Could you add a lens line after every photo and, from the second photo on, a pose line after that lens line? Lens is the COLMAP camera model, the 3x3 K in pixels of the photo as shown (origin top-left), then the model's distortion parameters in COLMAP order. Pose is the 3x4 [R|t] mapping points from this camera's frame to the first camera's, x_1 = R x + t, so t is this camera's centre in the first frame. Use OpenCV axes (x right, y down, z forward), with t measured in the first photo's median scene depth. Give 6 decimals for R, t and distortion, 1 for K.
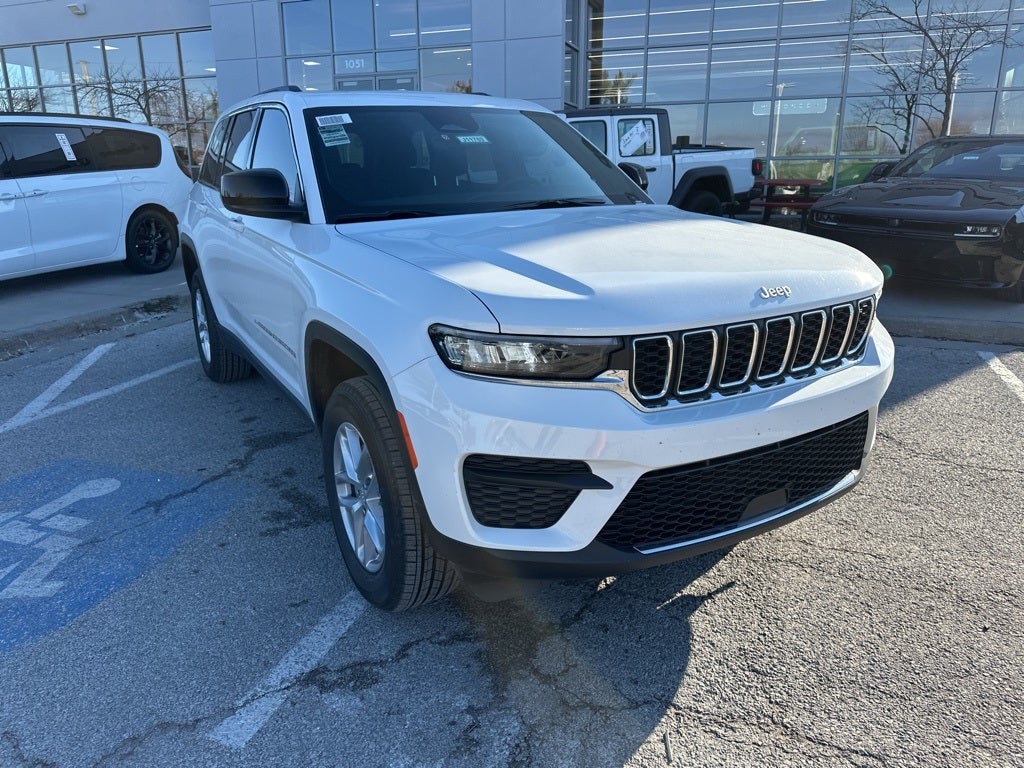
lens RADIAL K [[718.8, 0, 509.9], [0, 718.8, 390.7], [0, 0, 1]] dist [0.042184, -0.048614]
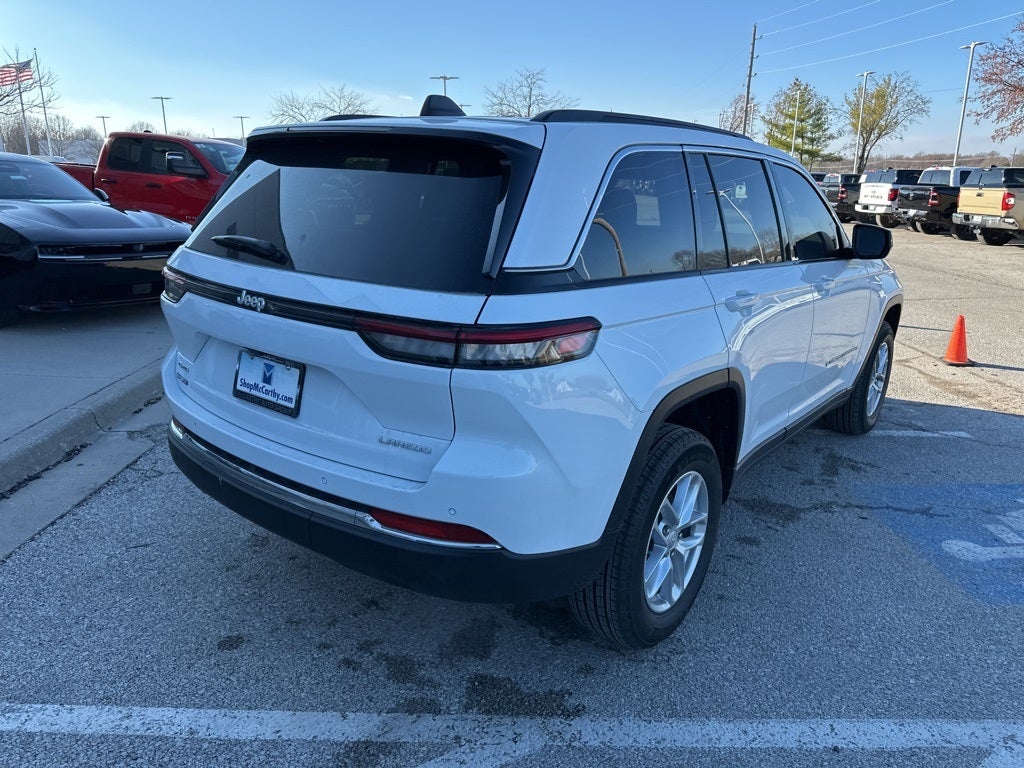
lens RADIAL K [[718.8, 0, 512.5], [0, 718.8, 373.5], [0, 0, 1]] dist [0.042184, -0.048614]
pose [[-0.359090, -0.251144, 0.898878, -1.481132], [0.250315, 0.901912, 0.351990, -0.743060], [-0.899109, 0.351399, -0.261002, 2.175284]]
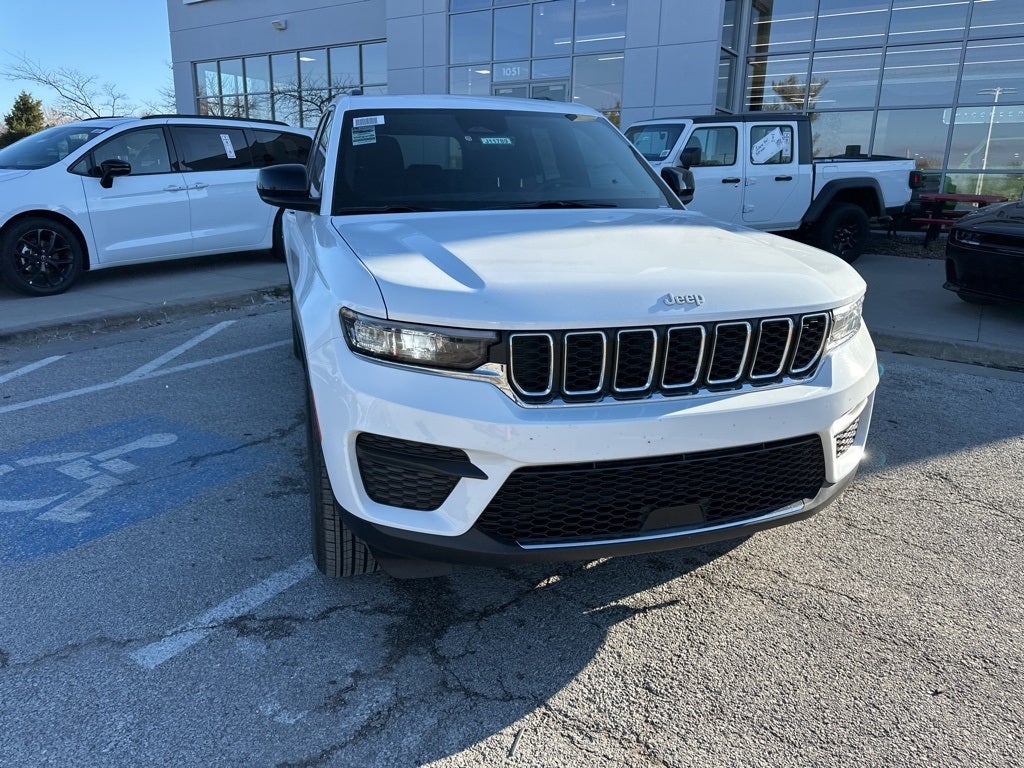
lens RADIAL K [[718.8, 0, 509.2], [0, 718.8, 387.1], [0, 0, 1]] dist [0.042184, -0.048614]
pose [[0.971610, 0.088248, -0.219513, 0.267261], [-0.091104, 0.995837, -0.002903, 0.004141], [0.218343, 0.022820, 0.975605, 0.004880]]
